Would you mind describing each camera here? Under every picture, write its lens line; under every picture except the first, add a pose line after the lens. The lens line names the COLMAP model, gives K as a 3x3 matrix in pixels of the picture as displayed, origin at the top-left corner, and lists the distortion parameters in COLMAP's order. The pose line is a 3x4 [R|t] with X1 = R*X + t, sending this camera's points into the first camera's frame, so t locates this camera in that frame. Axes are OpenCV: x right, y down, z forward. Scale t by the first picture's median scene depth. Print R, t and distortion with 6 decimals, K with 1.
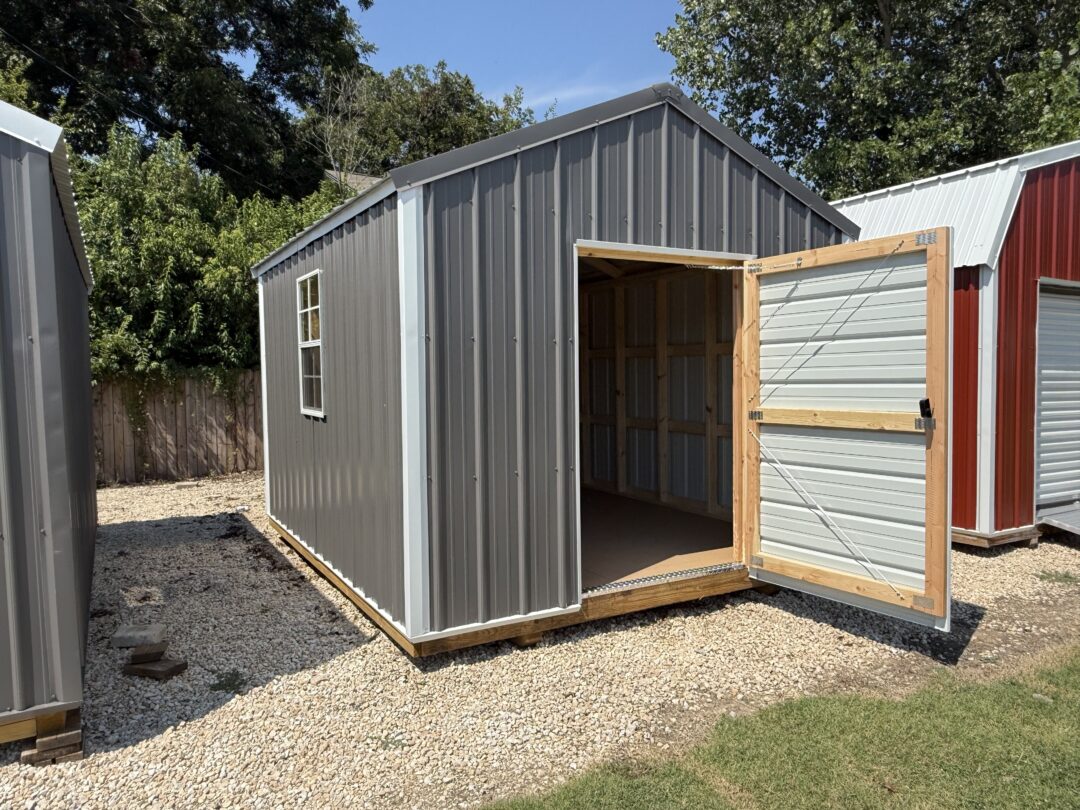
lens RADIAL K [[751.6, 0, 540.0], [0, 751.6, 405.0], [0, 0, 1]] dist [0.002604, 0.004283]
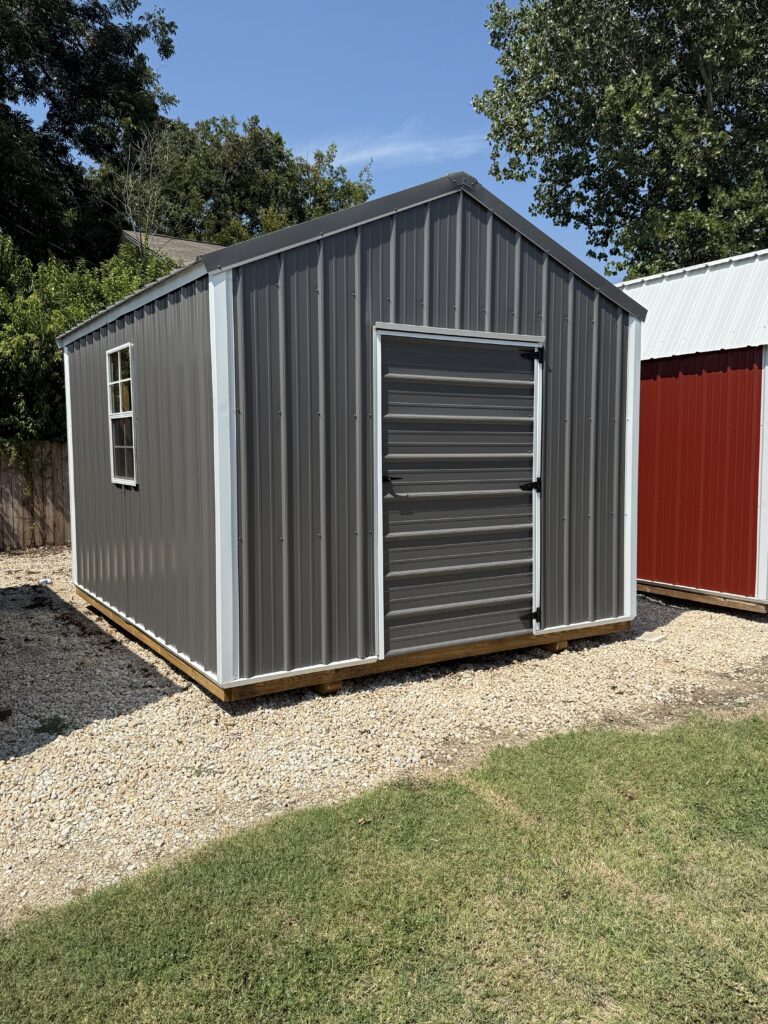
lens RADIAL K [[782.3, 0, 387.0], [0, 782.3, 506.2], [0, 0, 1]] dist [0.112271, -0.166250]
pose [[0.999005, 0.004818, 0.044341, 0.013591], [-0.006122, 0.999552, 0.029311, 0.010843], [-0.044180, -0.029553, 0.998586, -0.119575]]
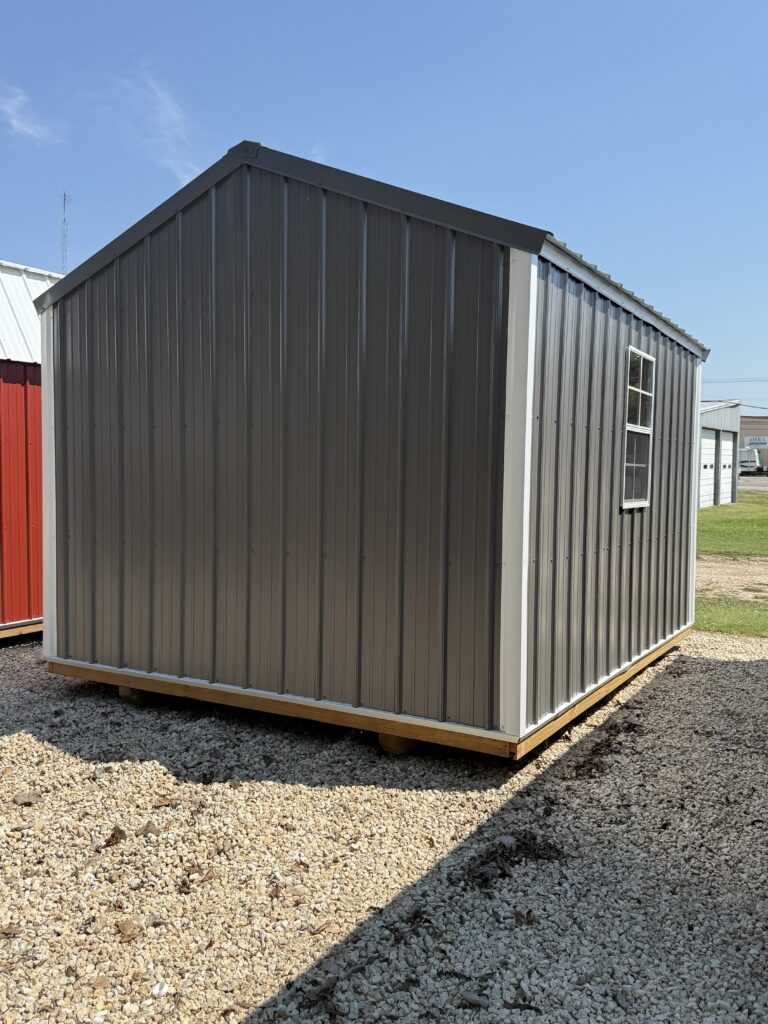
lens RADIAL K [[864.7, 0, 384.0], [0, 864.7, 512.0], [0, 0, 1]] dist [0.000745, 0.000321]
pose [[-0.485018, -0.034086, 0.873840, -1.170205], [0.033257, 0.997798, 0.057380, -0.056038], [-0.873872, 0.056891, -0.482816, 1.939970]]
